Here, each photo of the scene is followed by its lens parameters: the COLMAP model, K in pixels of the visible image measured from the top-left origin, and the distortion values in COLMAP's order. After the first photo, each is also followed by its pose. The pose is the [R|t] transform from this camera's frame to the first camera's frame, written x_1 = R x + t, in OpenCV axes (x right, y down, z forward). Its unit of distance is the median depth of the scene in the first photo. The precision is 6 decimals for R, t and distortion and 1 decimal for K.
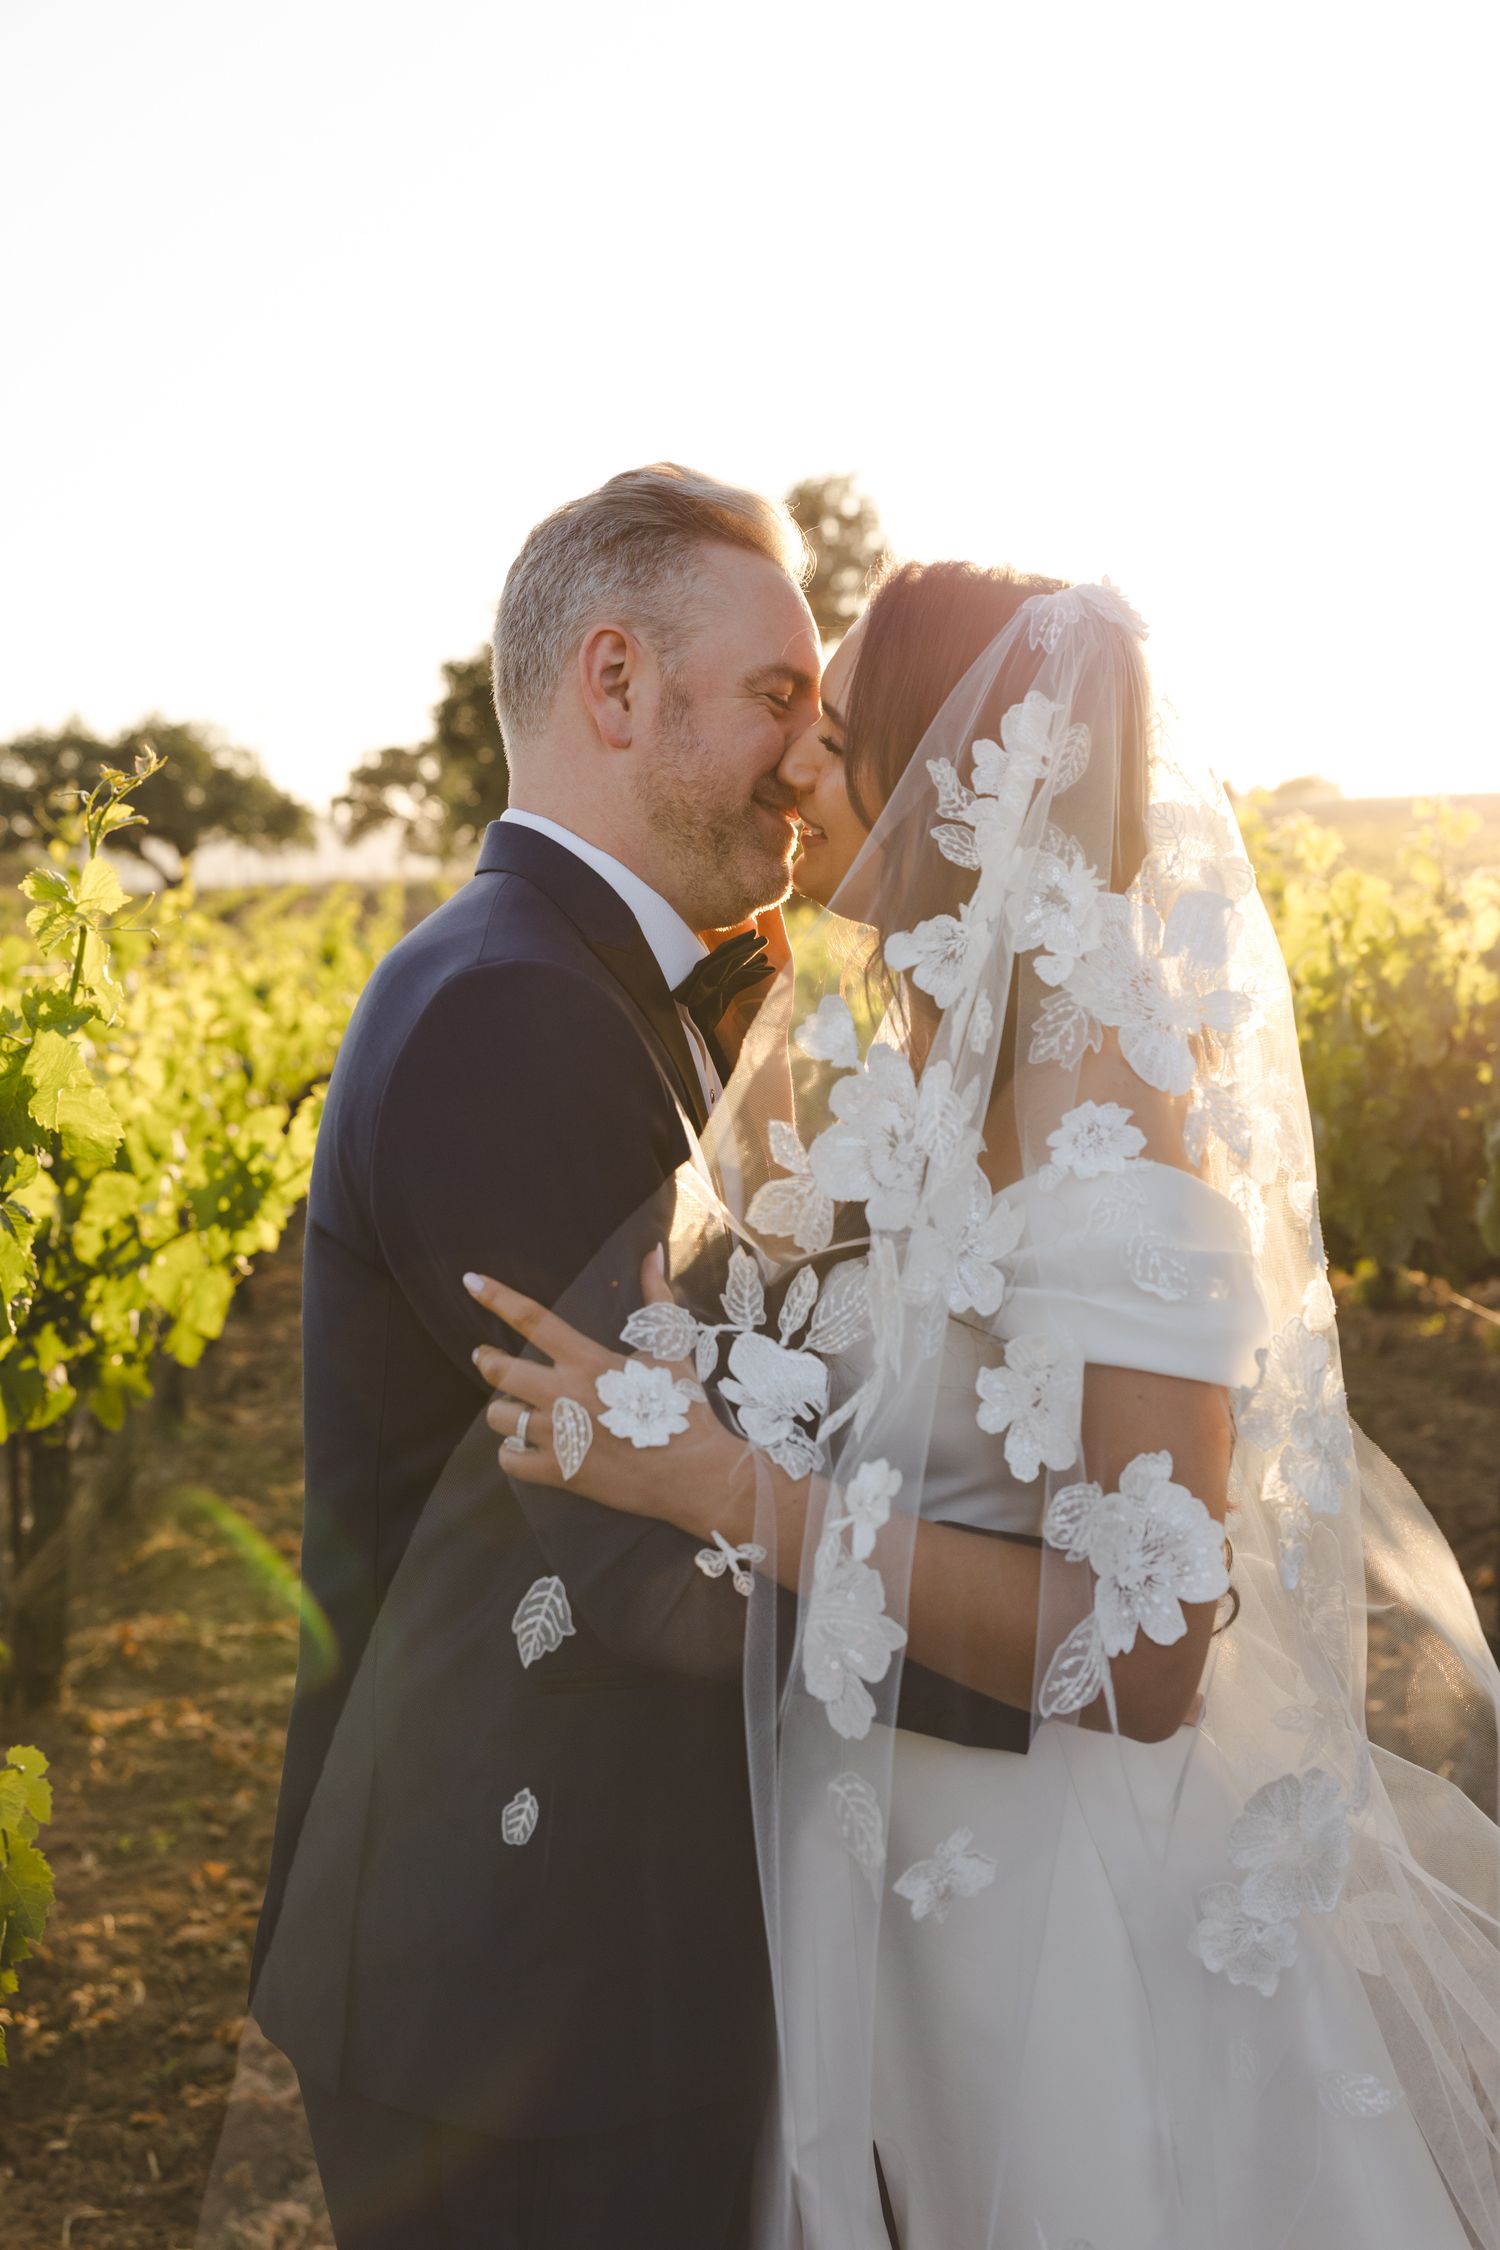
lens RADIAL K [[2861.3, 0, 758.2], [0, 2861.3, 1122.7], [0, 0, 1]] dist [0.038117, -0.050942]
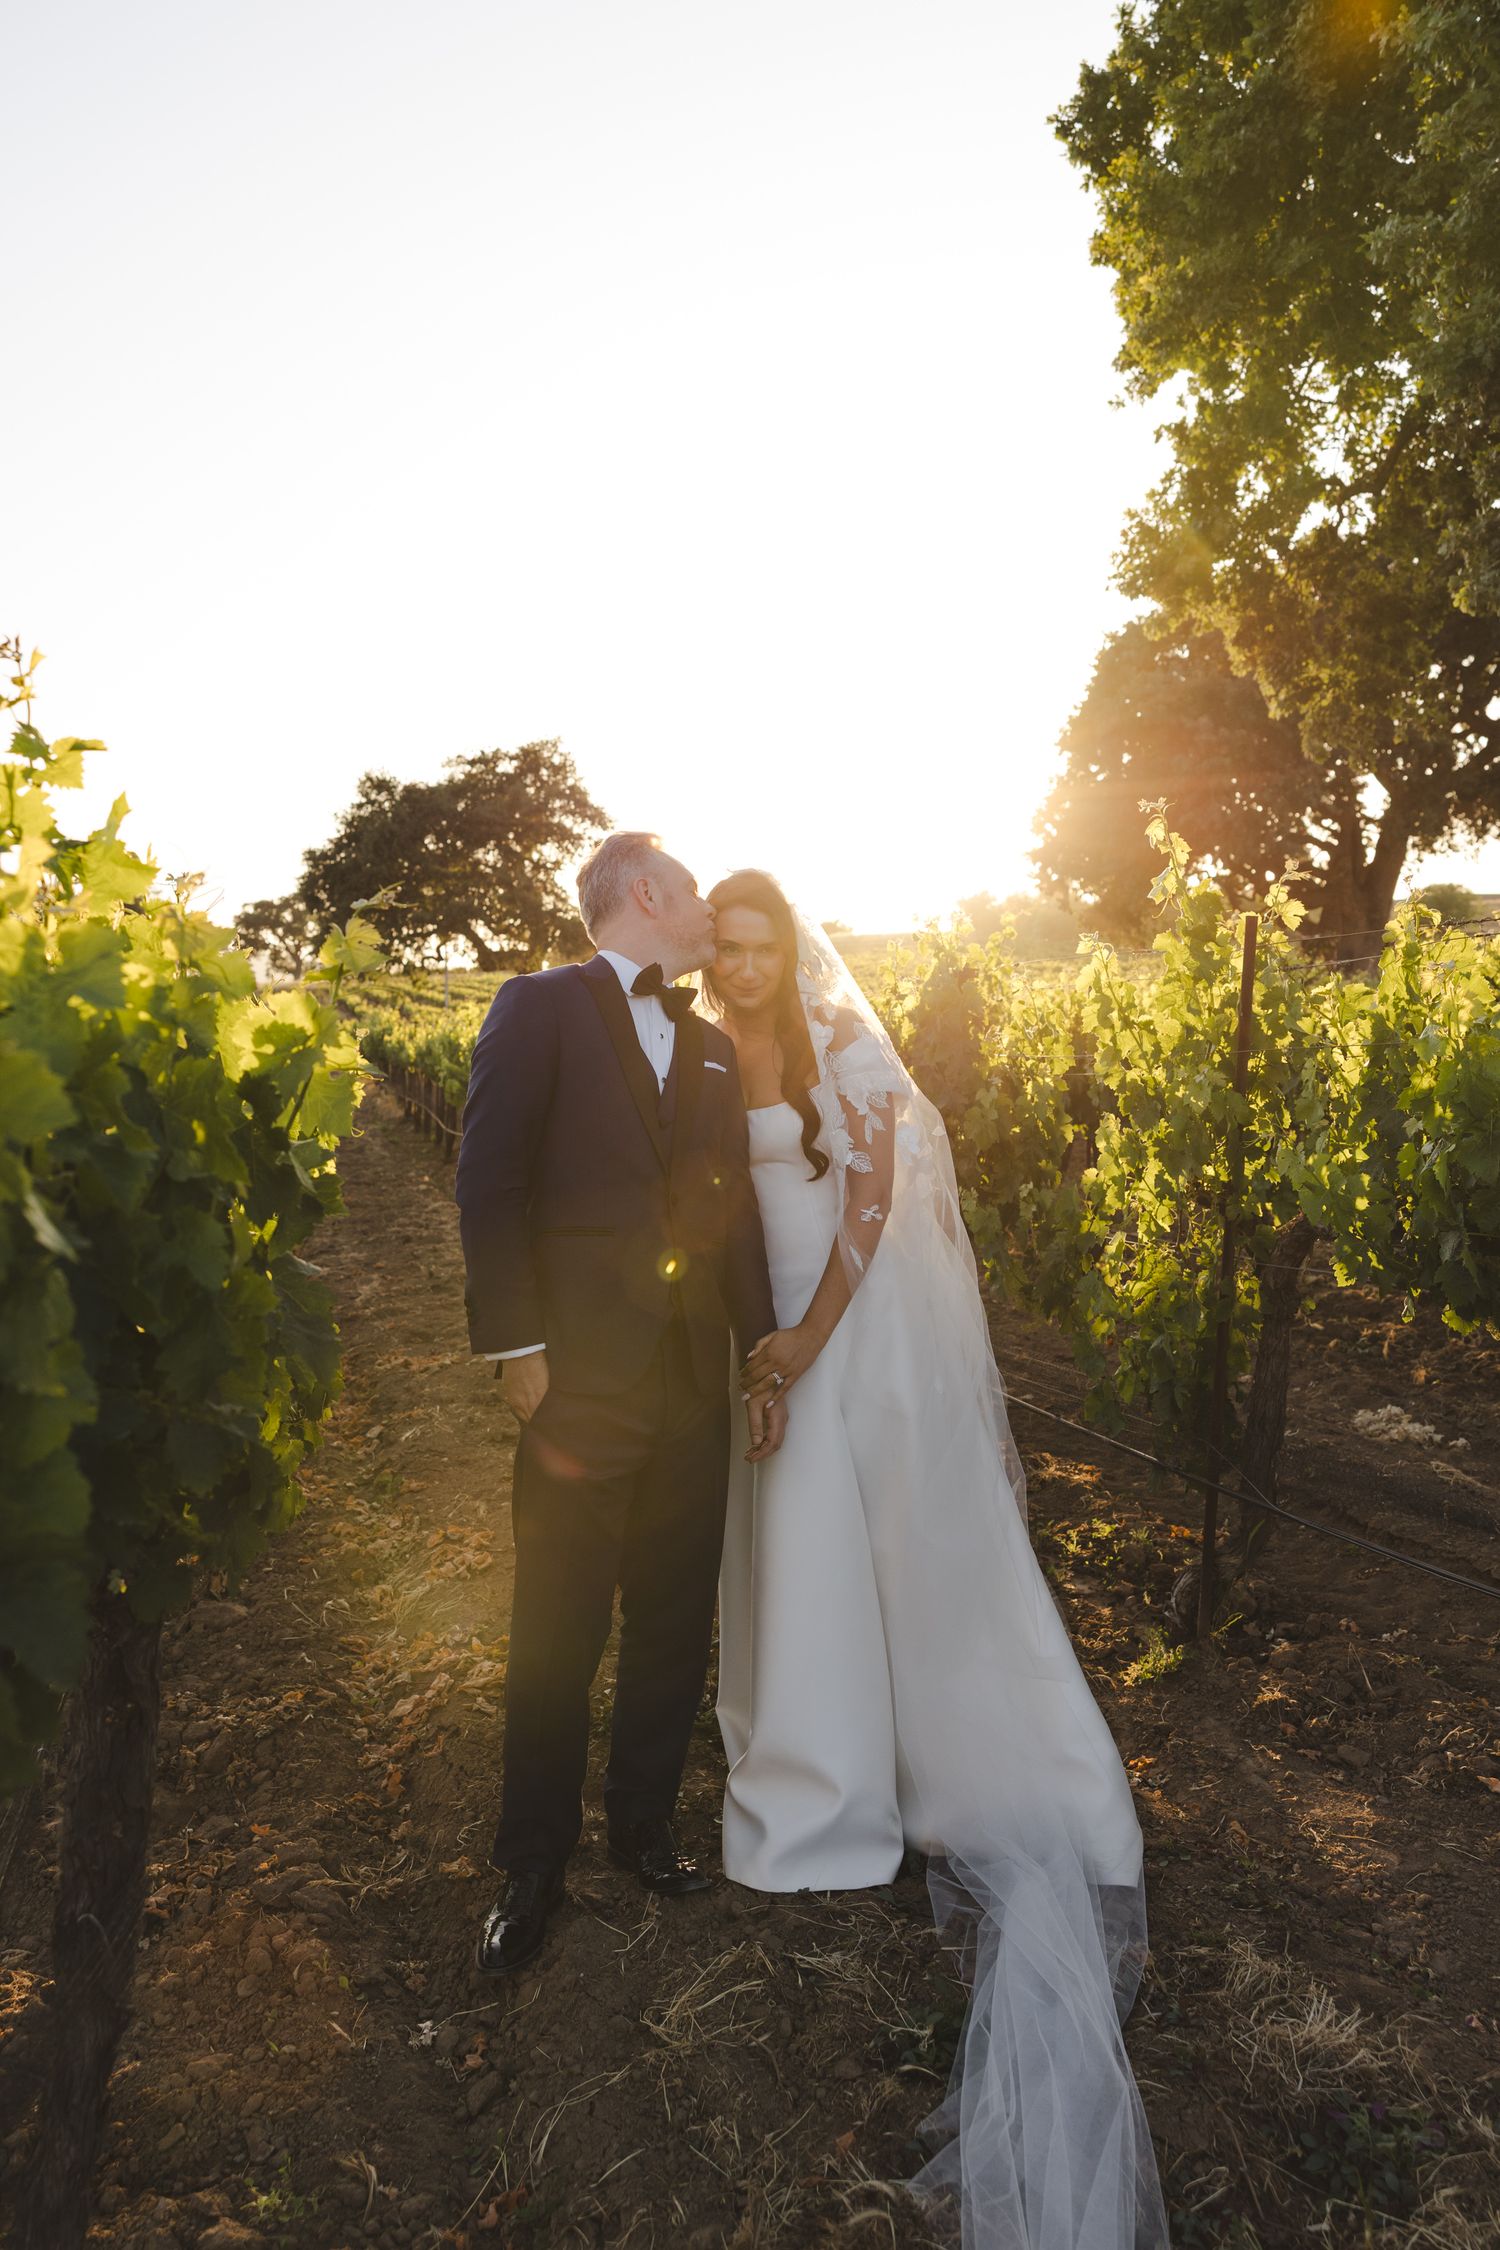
lens RADIAL K [[1781.5, 0, 741.2], [0, 1781.5, 1123.1], [0, 0, 1]] dist [0.007379, 0.007928]
pose [[0.990733, -0.011614, 0.135327, -0.210968], [0.012621, 0.999899, -0.006588, 0.109555], [-0.135237, 0.008235, 0.990779, -1.095882]]
